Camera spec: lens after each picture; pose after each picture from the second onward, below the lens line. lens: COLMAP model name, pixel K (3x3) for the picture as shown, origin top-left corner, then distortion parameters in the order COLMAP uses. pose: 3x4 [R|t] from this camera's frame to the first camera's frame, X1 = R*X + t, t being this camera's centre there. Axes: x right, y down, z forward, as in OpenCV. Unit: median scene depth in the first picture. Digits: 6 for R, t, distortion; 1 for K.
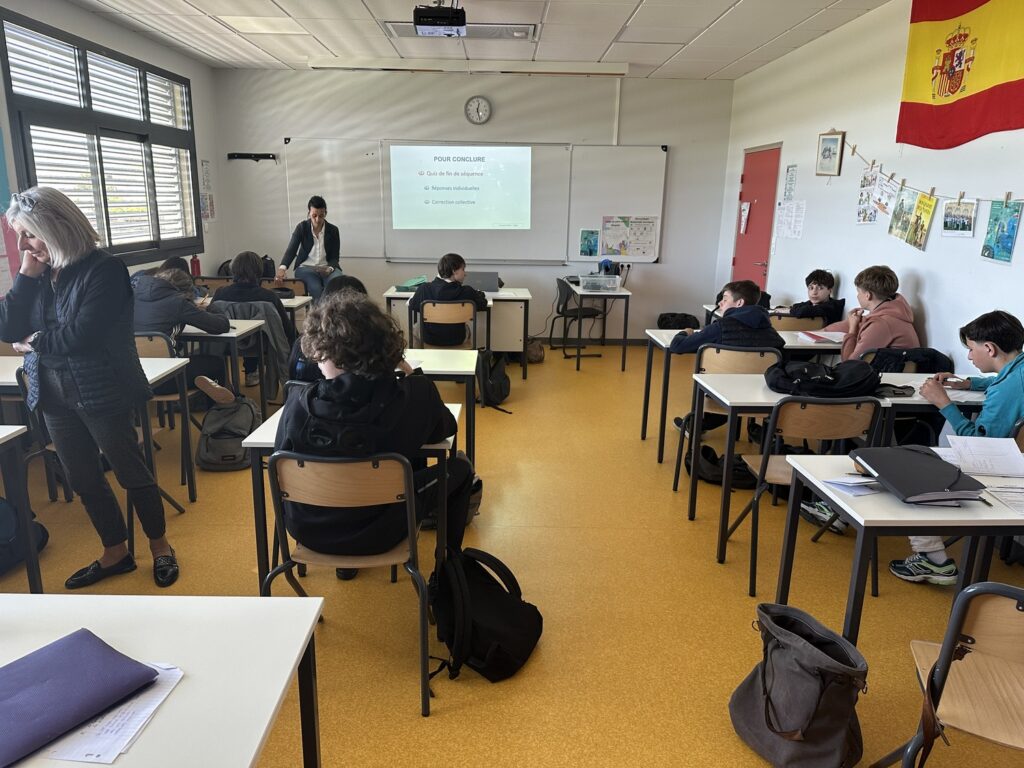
lens RADIAL K [[711.6, 0, 512.0], [0, 711.6, 384.0], [0, 0, 1]] dist [0.023167, -0.035585]
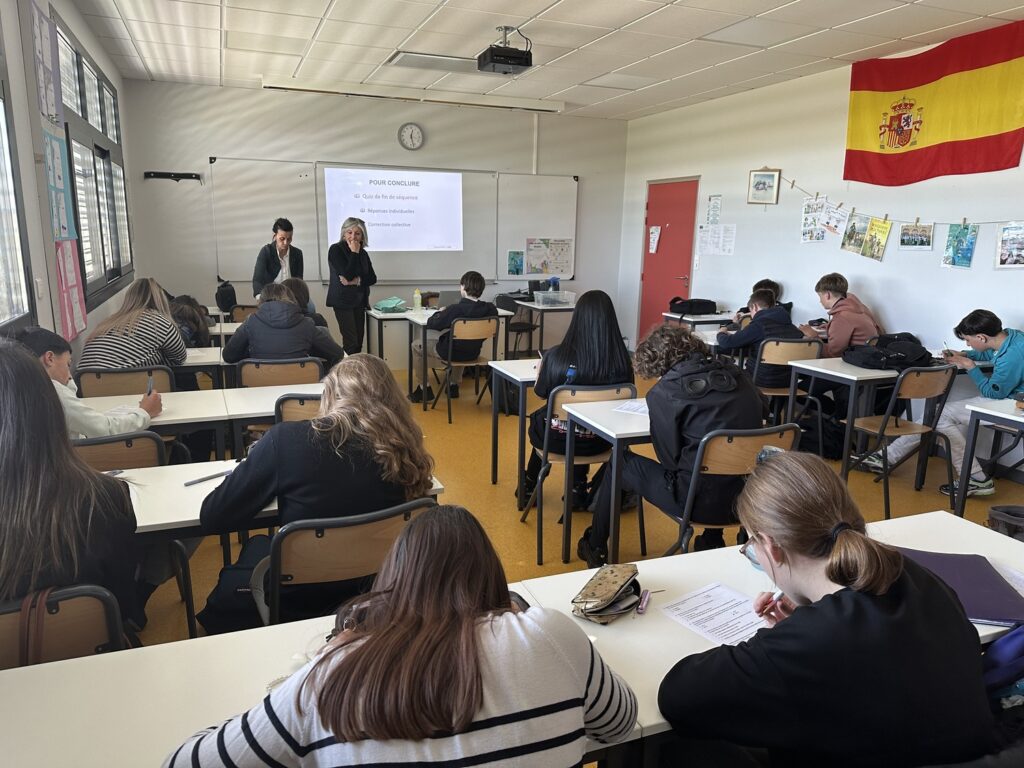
lens RADIAL K [[711.6, 0, 512.0], [0, 711.6, 384.0], [0, 0, 1]] dist [0.023167, -0.035585]
pose [[0.933127, -0.077369, 0.351124, -0.338710], [0.088514, 0.995950, -0.015776, 0.001423], [-0.348481, 0.045800, 0.936196, 0.000269]]
